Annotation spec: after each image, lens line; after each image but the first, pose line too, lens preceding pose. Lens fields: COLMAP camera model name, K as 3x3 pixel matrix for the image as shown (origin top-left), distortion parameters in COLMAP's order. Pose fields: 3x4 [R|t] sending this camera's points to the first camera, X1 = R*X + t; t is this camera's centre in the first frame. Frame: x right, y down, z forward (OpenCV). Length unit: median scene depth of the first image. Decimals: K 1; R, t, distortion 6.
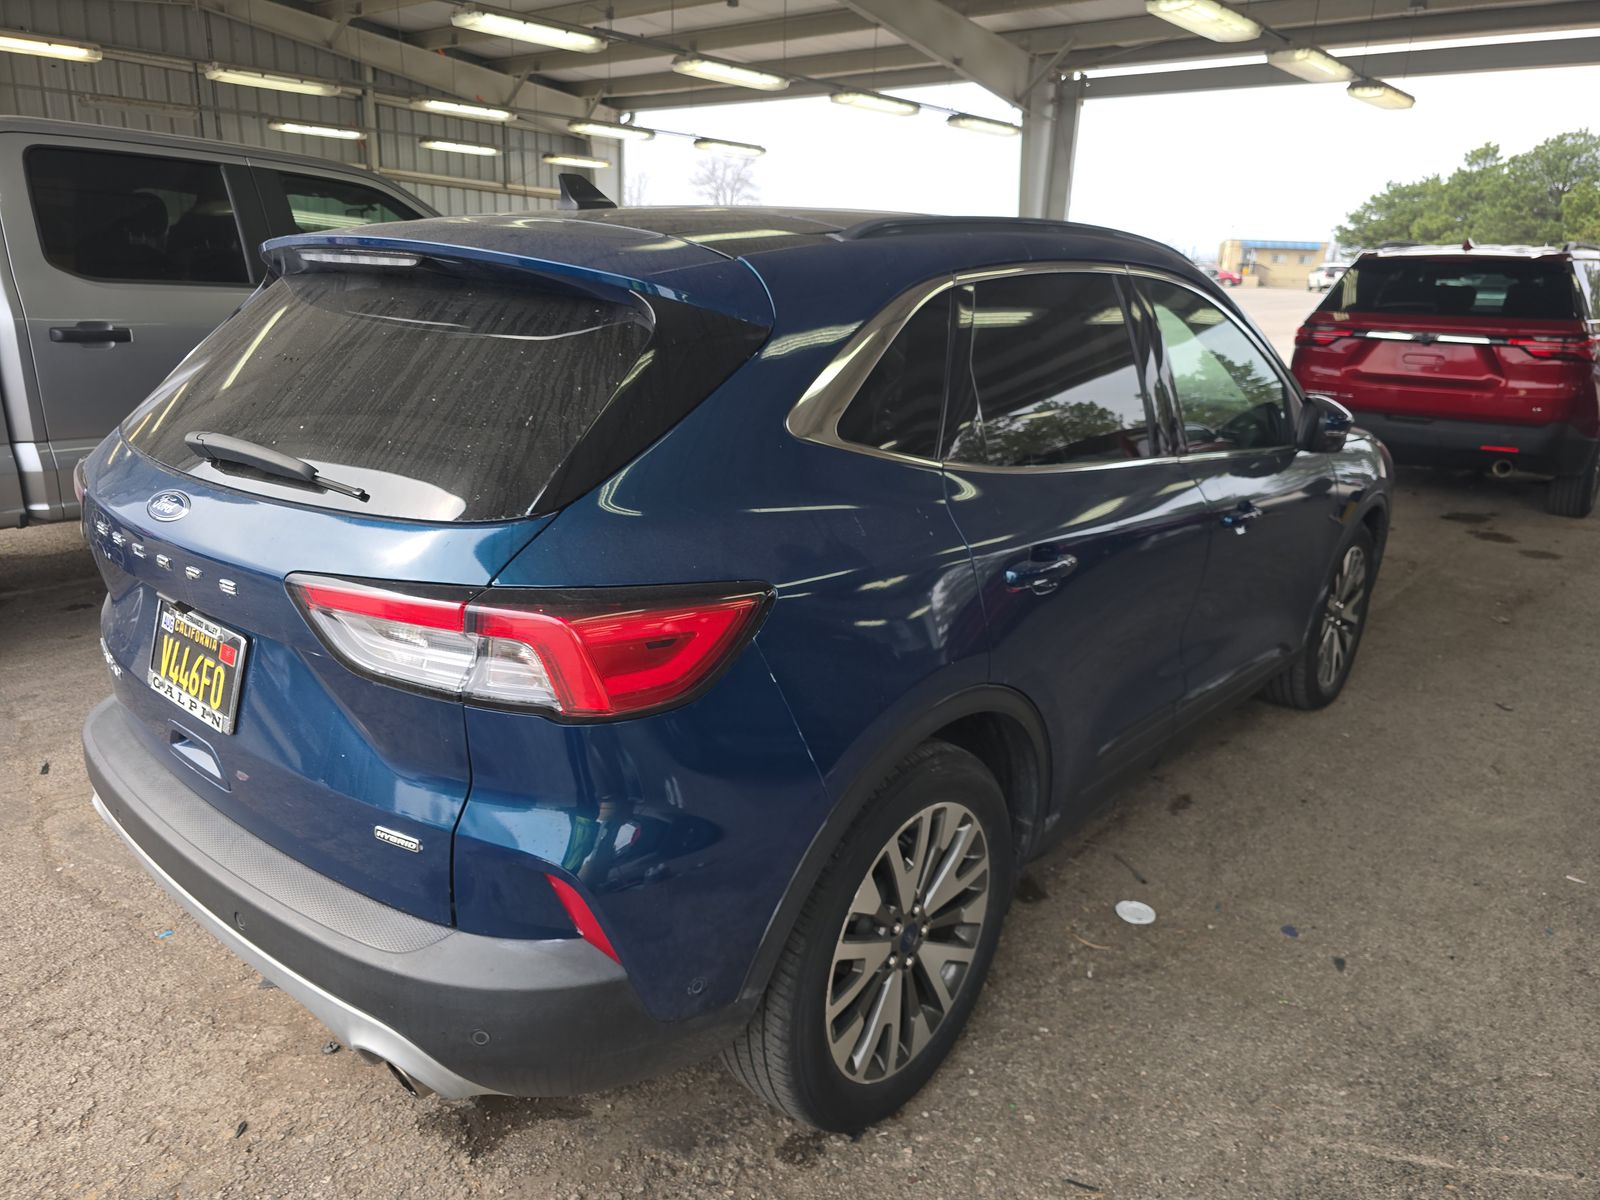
lens RADIAL K [[1081.6, 0, 799.8], [0, 1081.6, 602.8], [0, 0, 1]] dist [0.005150, -0.014855]
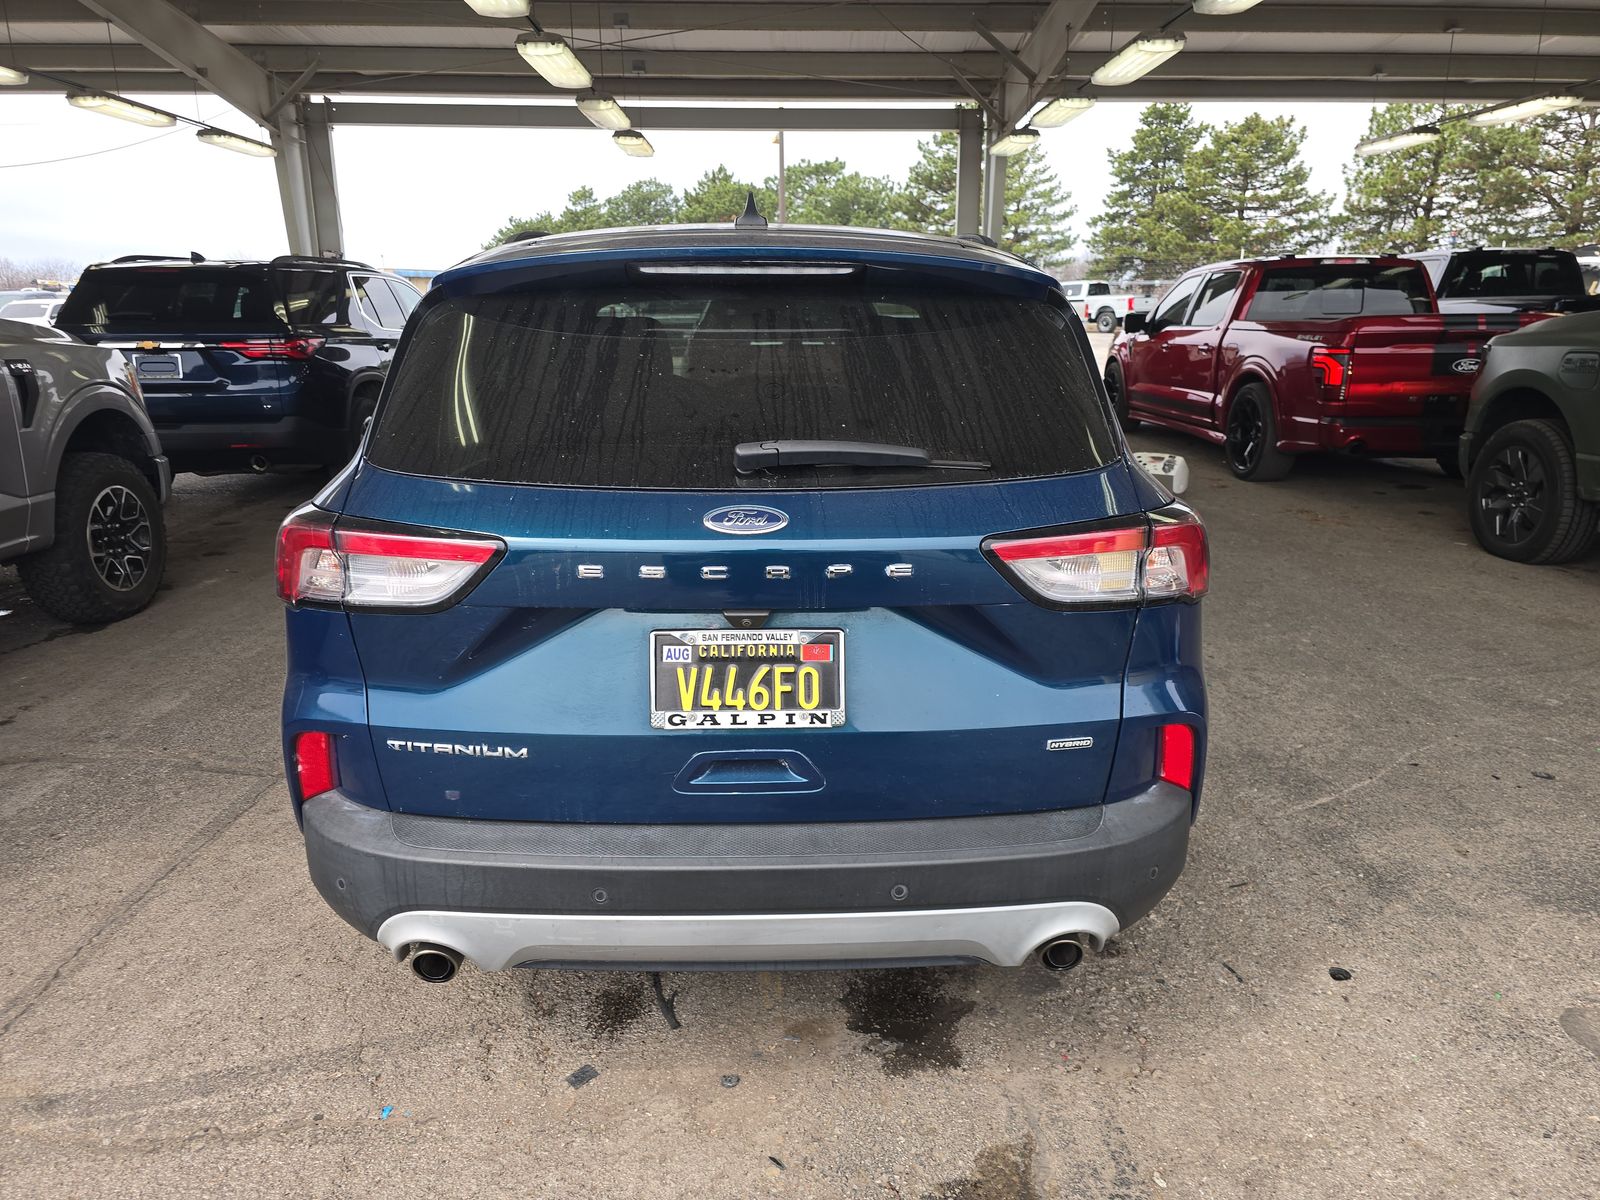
lens RADIAL K [[1065.7, 0, 800.0], [0, 1065.7, 600.0], [0, 0, 1]] dist [0.041293, -0.039697]
pose [[0.742247, -0.199675, 0.639687, -0.155437], [0.215836, 0.974942, 0.053882, -0.007551], [-0.634416, 0.098073, 0.766745, 0.031635]]
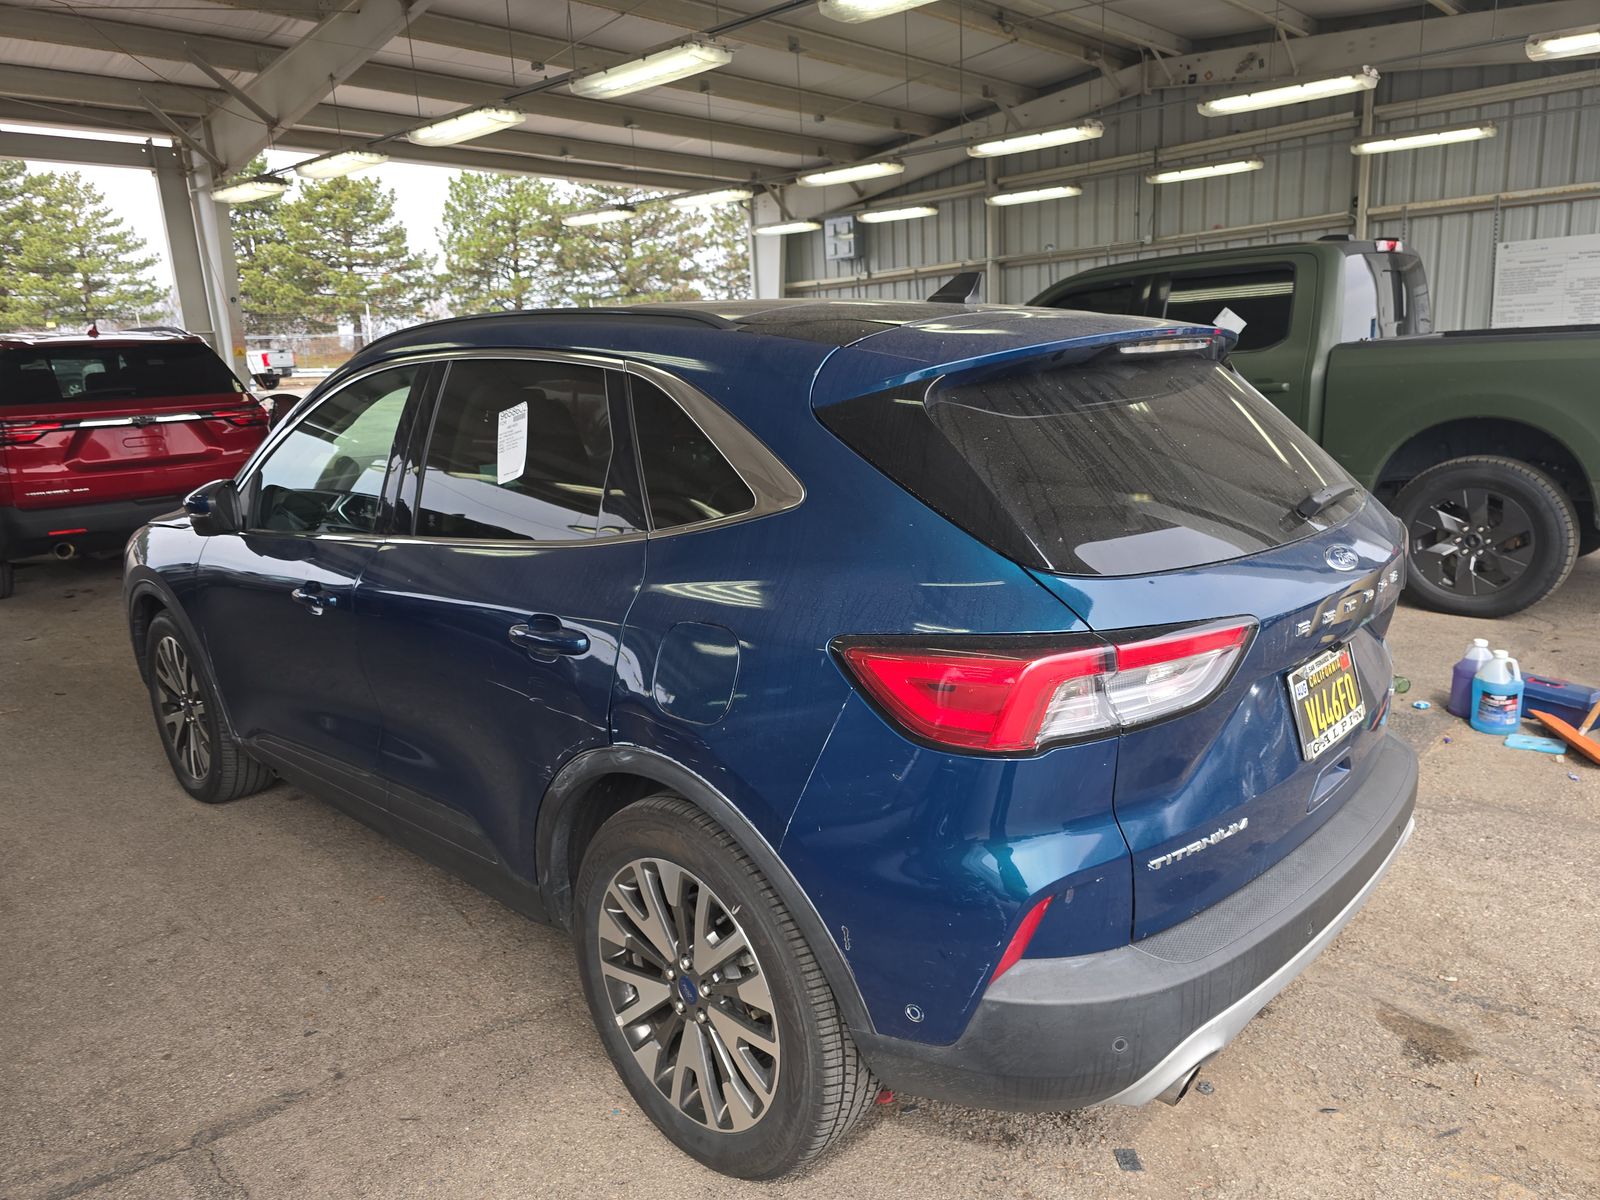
lens RADIAL K [[1065.7, 0, 800.0], [0, 1065.7, 600.0], [0, 0, 1]] dist [0.041293, -0.039697]
pose [[0.054430, -0.256638, 0.964974, -0.227463], [0.327175, 0.917640, 0.225595, -0.065081], [-0.943395, 0.303436, 0.133913, 0.185121]]
